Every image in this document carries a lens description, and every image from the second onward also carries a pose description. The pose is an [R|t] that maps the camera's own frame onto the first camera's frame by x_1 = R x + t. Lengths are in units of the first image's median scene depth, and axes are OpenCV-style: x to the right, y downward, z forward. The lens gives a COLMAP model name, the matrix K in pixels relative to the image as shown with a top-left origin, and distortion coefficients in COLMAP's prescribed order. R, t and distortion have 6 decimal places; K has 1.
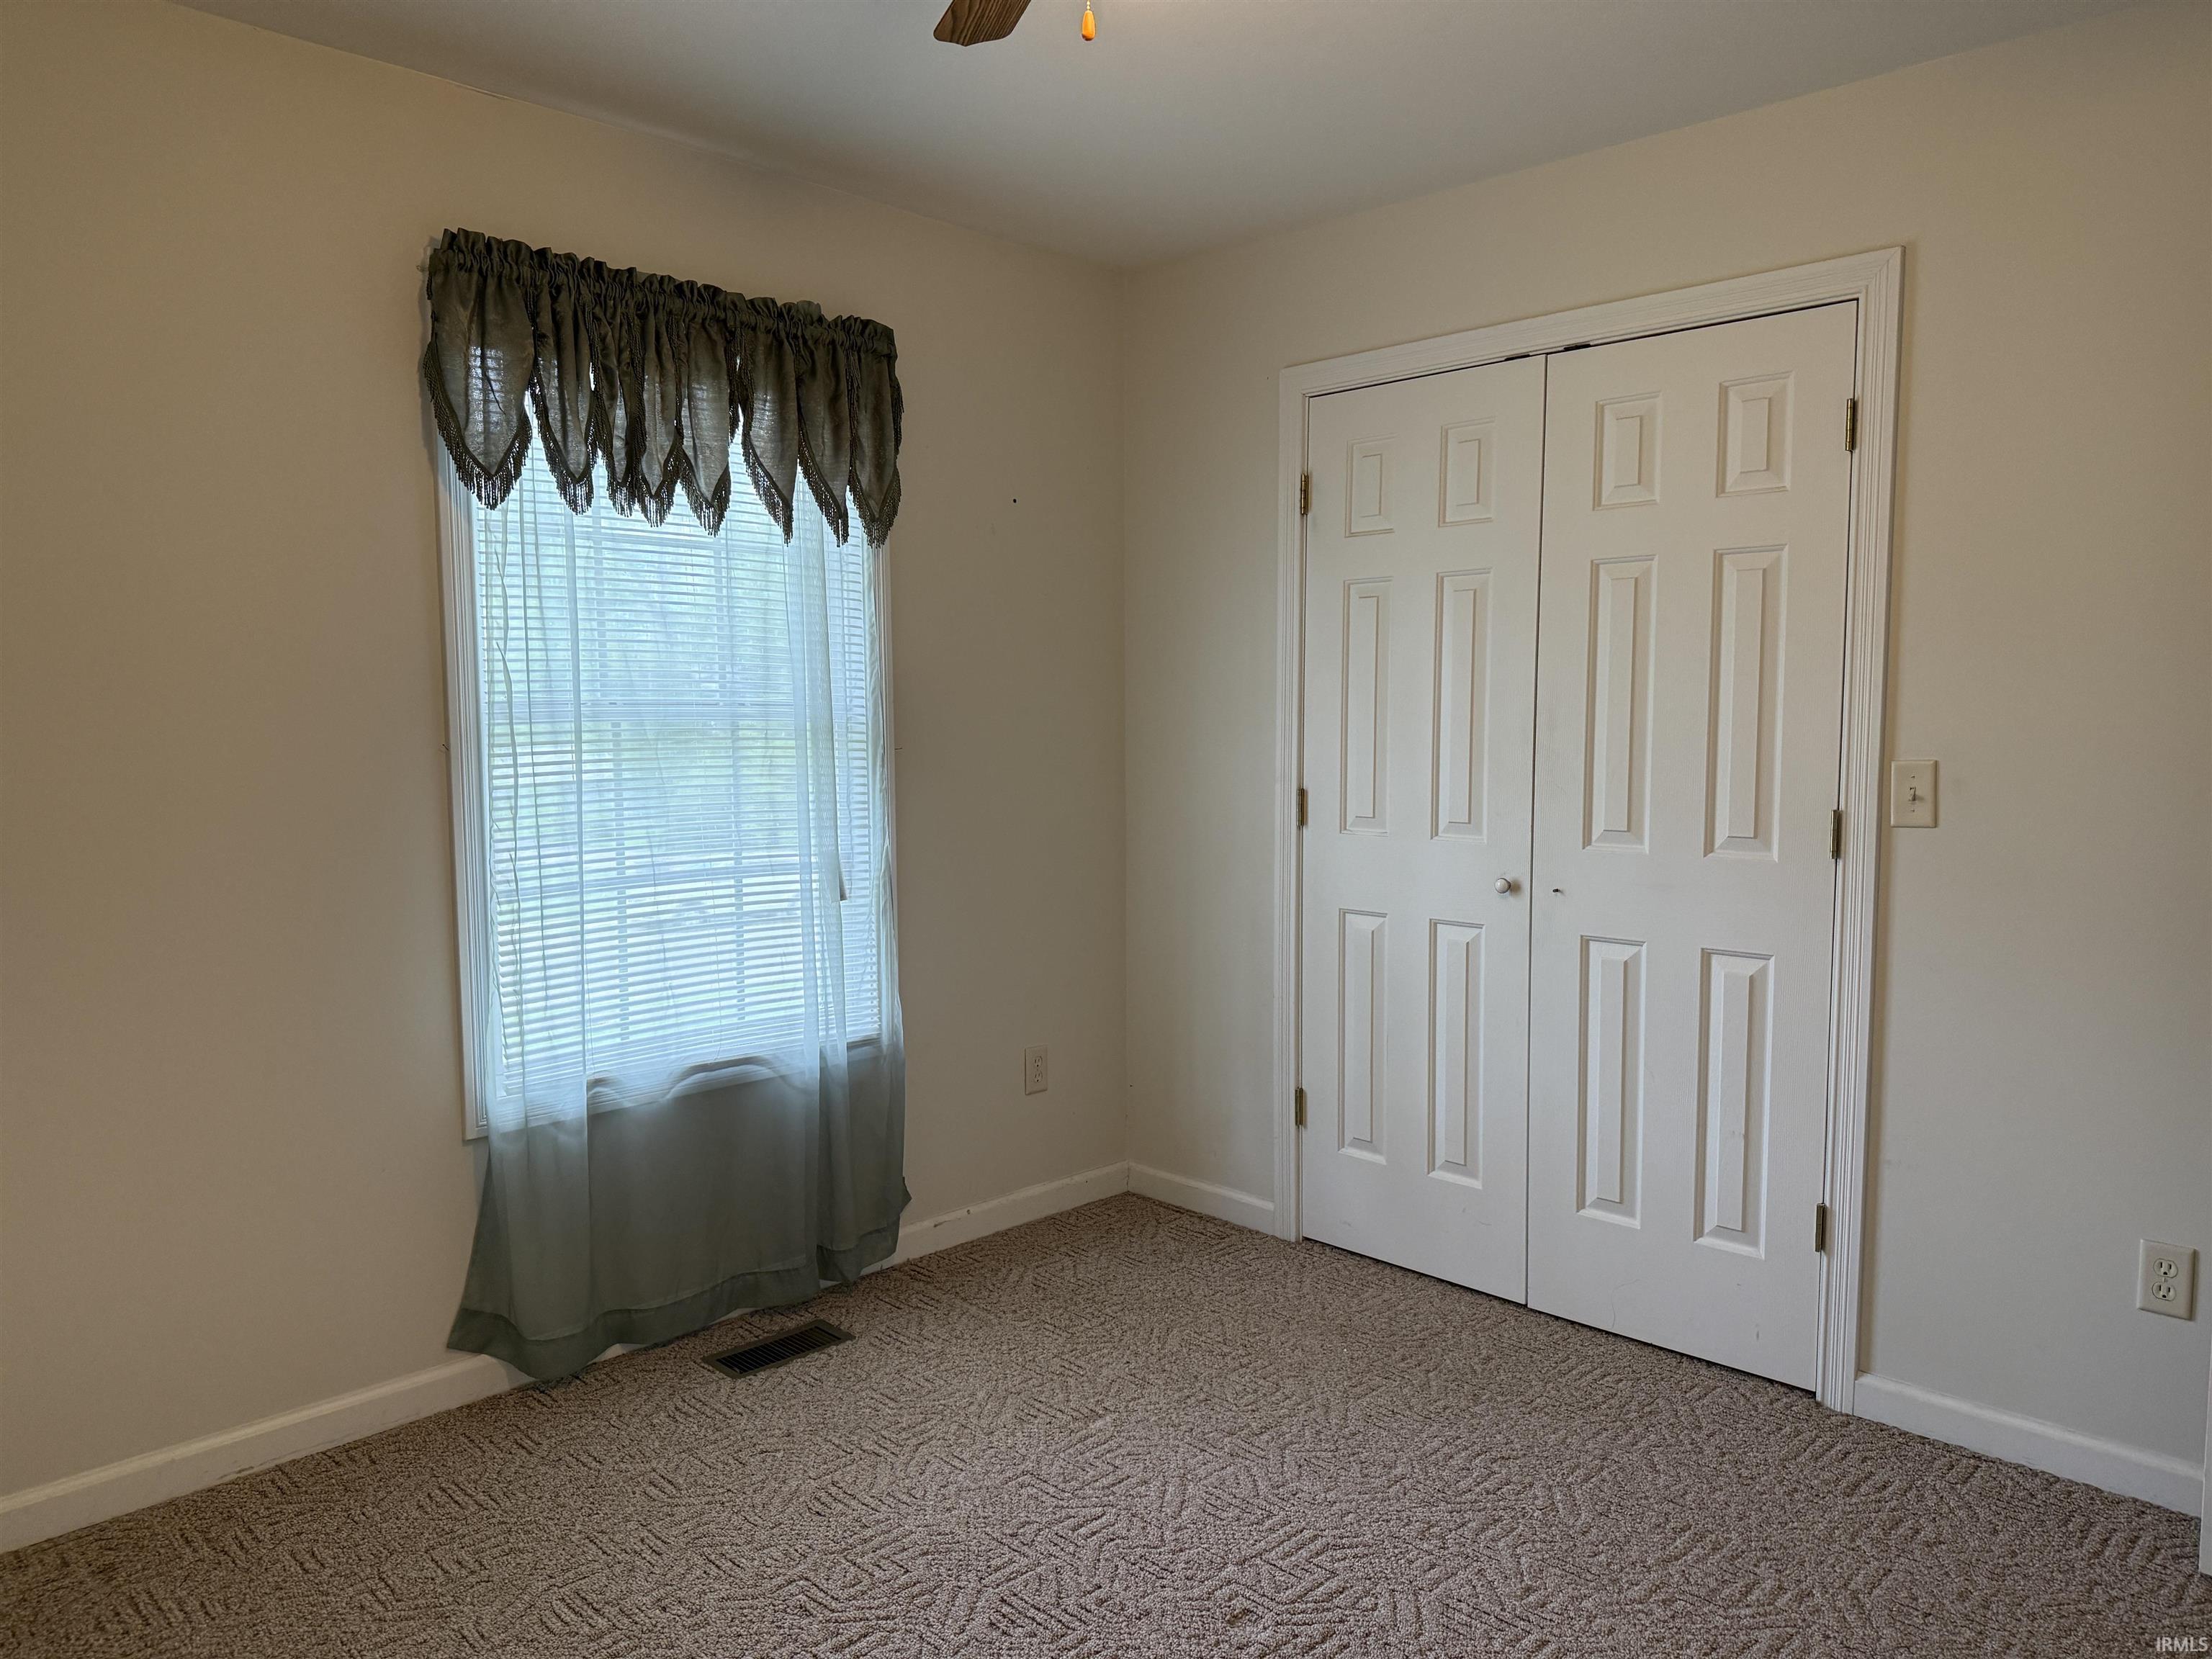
lens RADIAL K [[1602.5, 0, 1106.0], [0, 1602.5, 829.5], [0, 0, 1]] dist [0.065441, 0.000715]
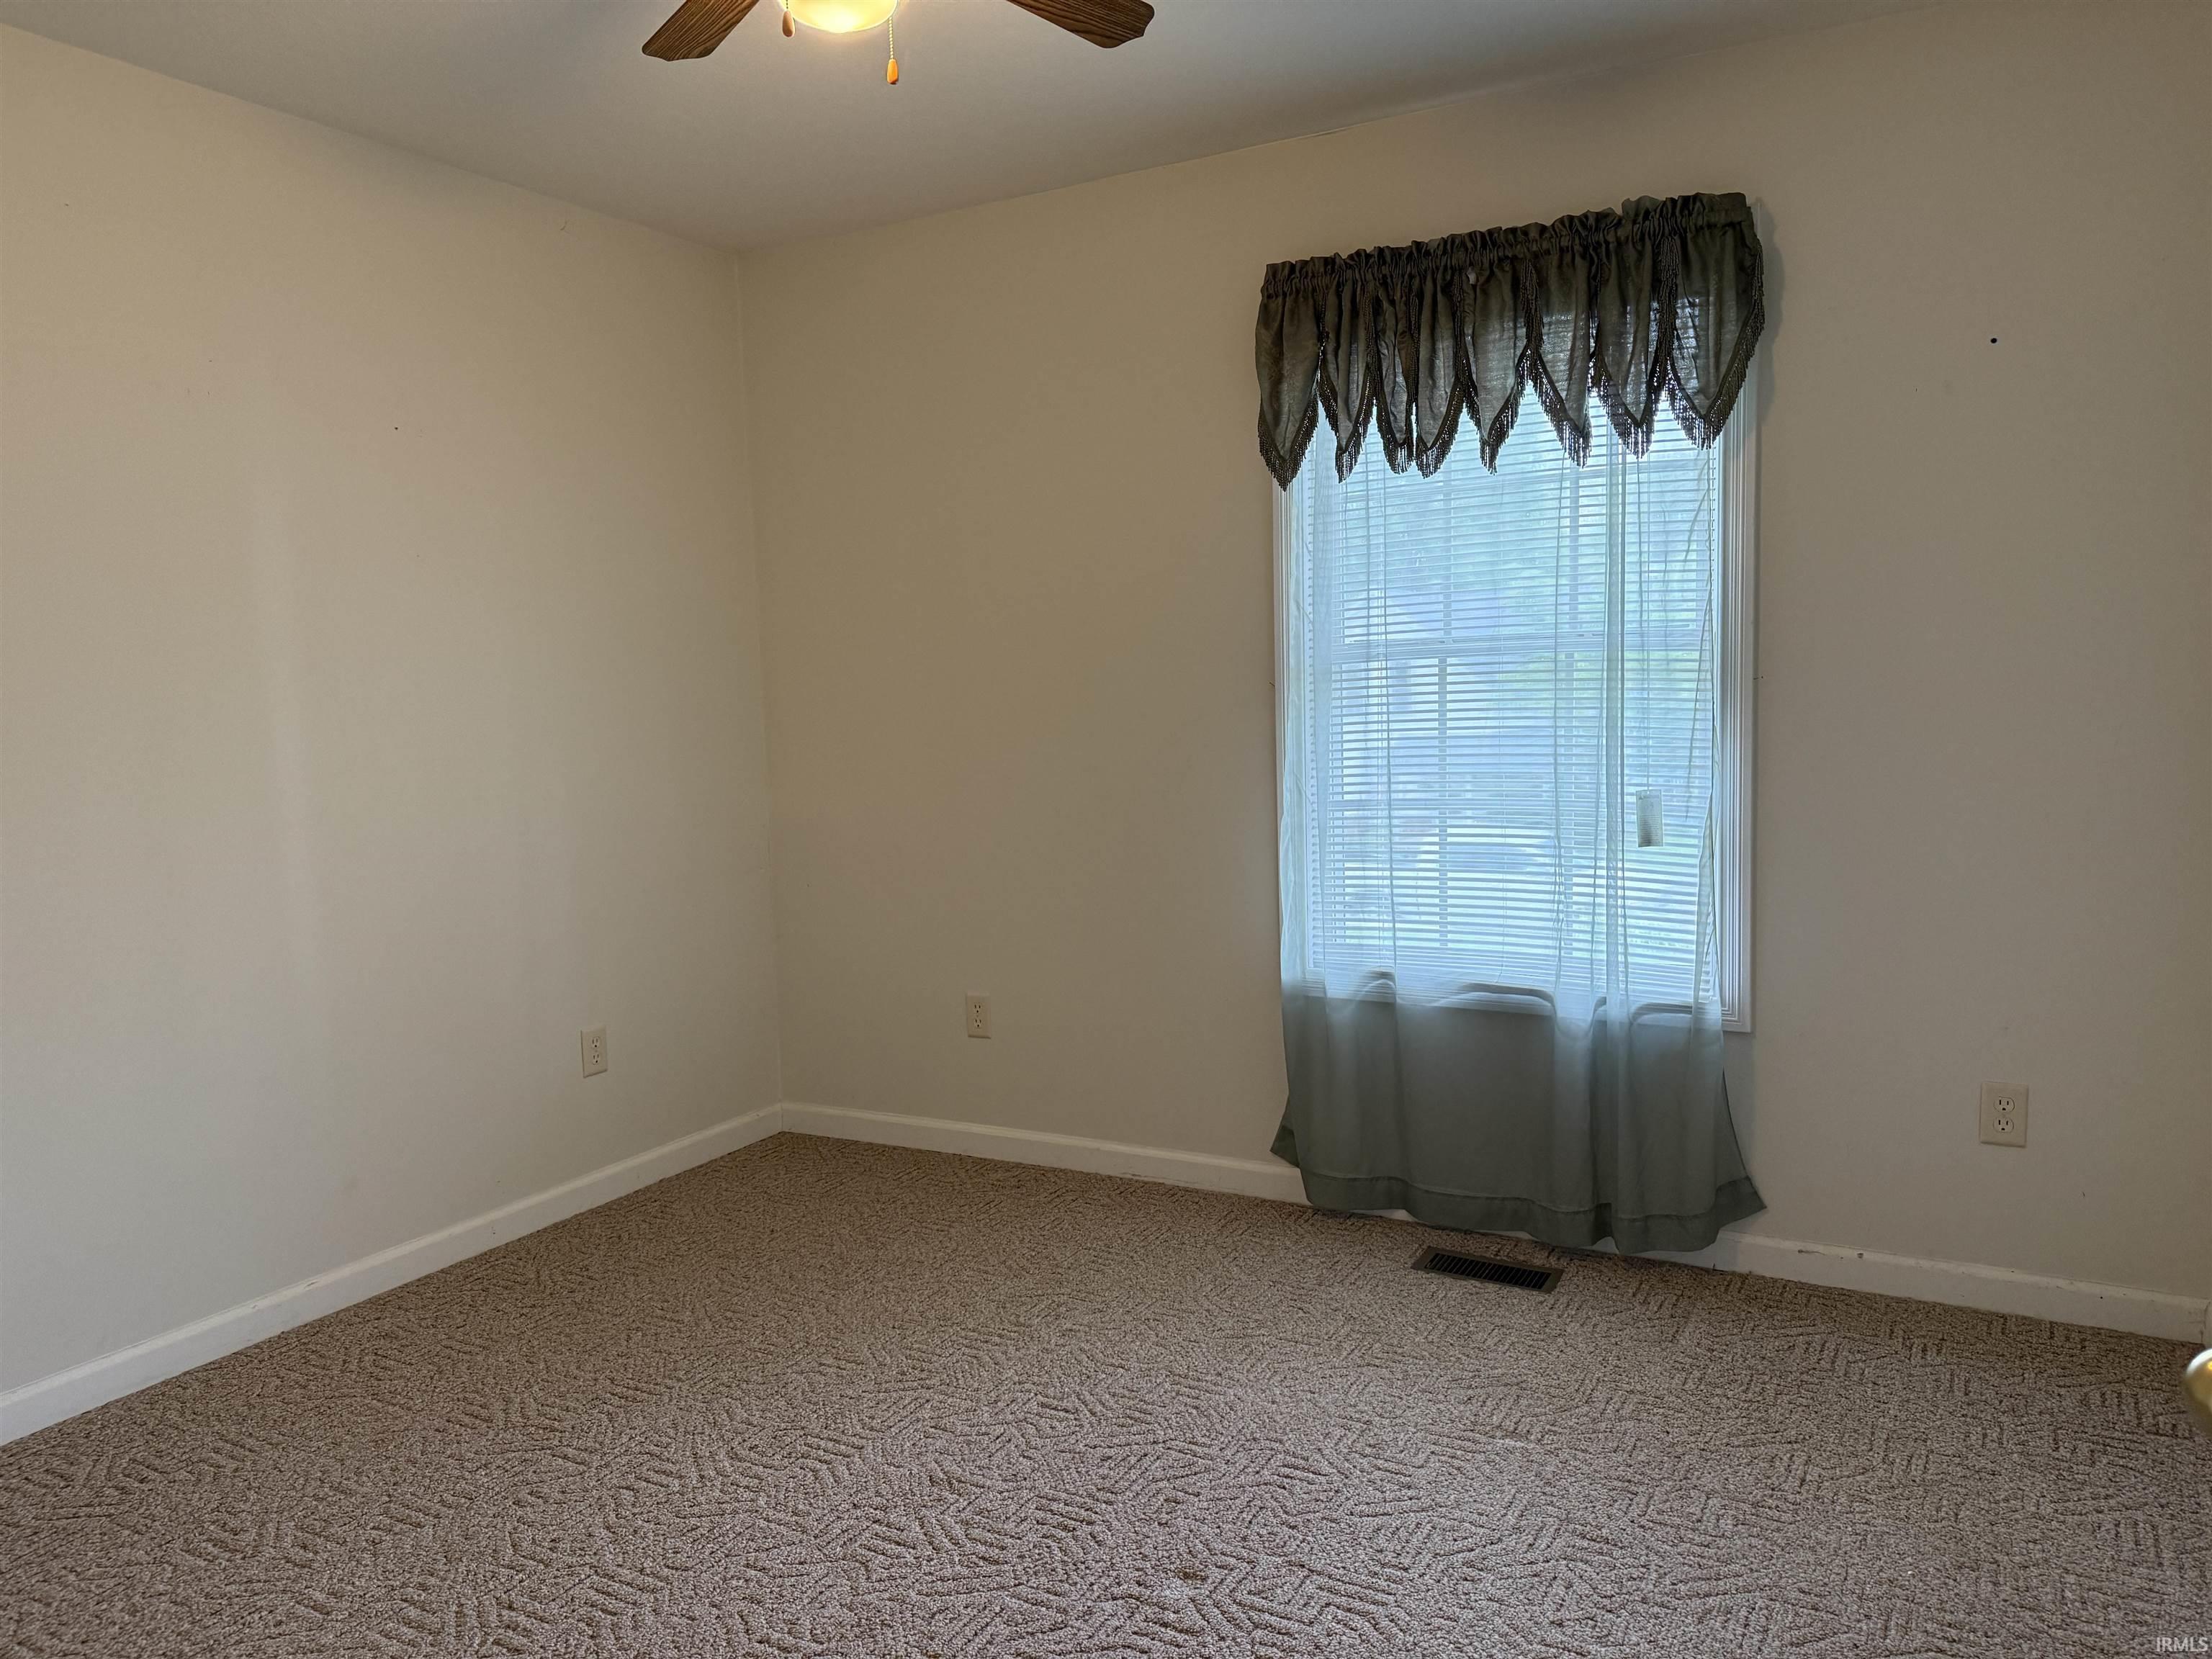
lens RADIAL K [[1578.7, 0, 1110.9], [0, 1578.7, 838.4], [0, 0, 1]] dist [0.192385, -0.183544]
pose [[0.279241, 0.091839, -0.955819, 0.690631], [-0.049200, 0.995477, 0.081276, -0.023120], [0.958960, 0.024331, 0.282496, 0.480585]]
